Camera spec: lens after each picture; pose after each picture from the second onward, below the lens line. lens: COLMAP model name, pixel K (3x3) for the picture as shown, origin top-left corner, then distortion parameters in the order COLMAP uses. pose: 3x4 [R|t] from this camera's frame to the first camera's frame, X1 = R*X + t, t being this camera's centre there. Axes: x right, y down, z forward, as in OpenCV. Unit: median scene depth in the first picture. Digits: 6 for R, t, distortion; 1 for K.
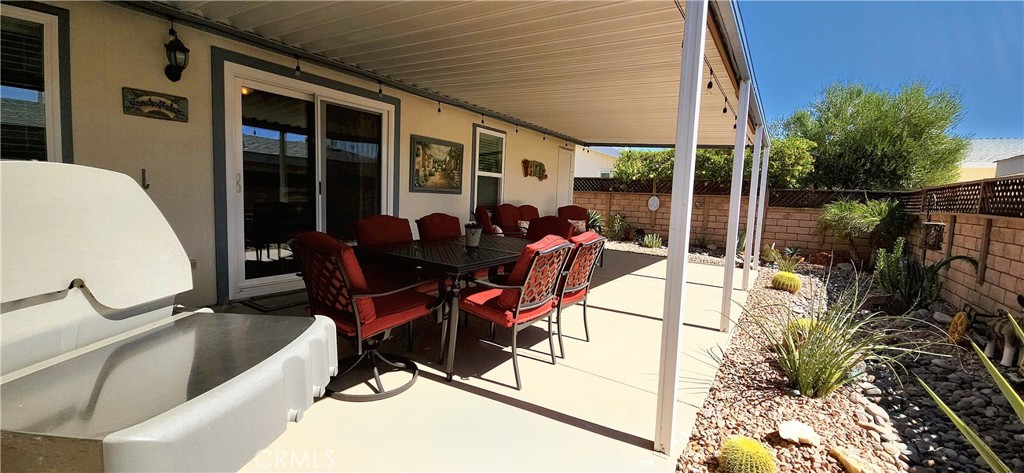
lens RADIAL K [[417.5, 0, 516.8], [0, 417.5, 234.0], [0, 0, 1]] dist [0.009112, -0.005505]
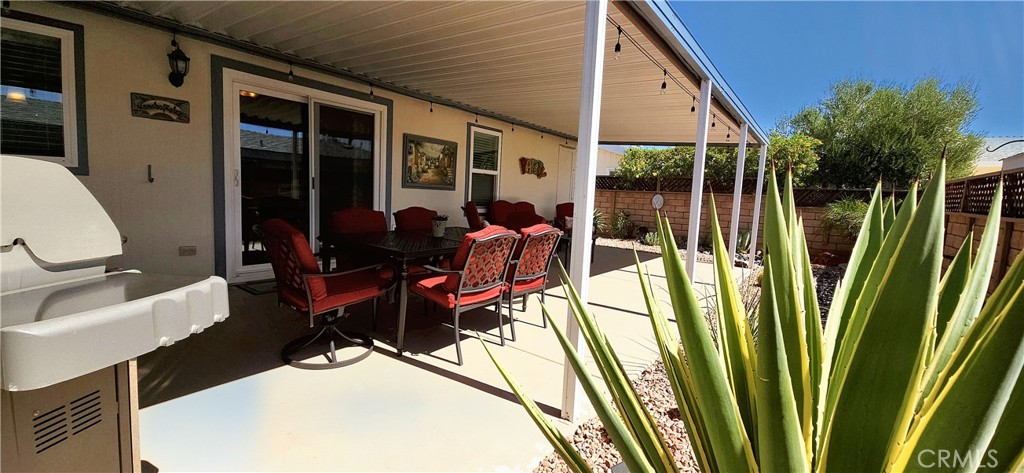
lens RADIAL K [[417.5, 0, 512.9], [0, 417.5, 233.2], [0, 0, 1]] dist [0.009112, -0.005505]
pose [[0.998155, 0.011653, -0.059586, 0.123119], [-0.011562, 0.999931, 0.001867, 0.012581], [0.059604, -0.001175, 0.998221, -0.053427]]
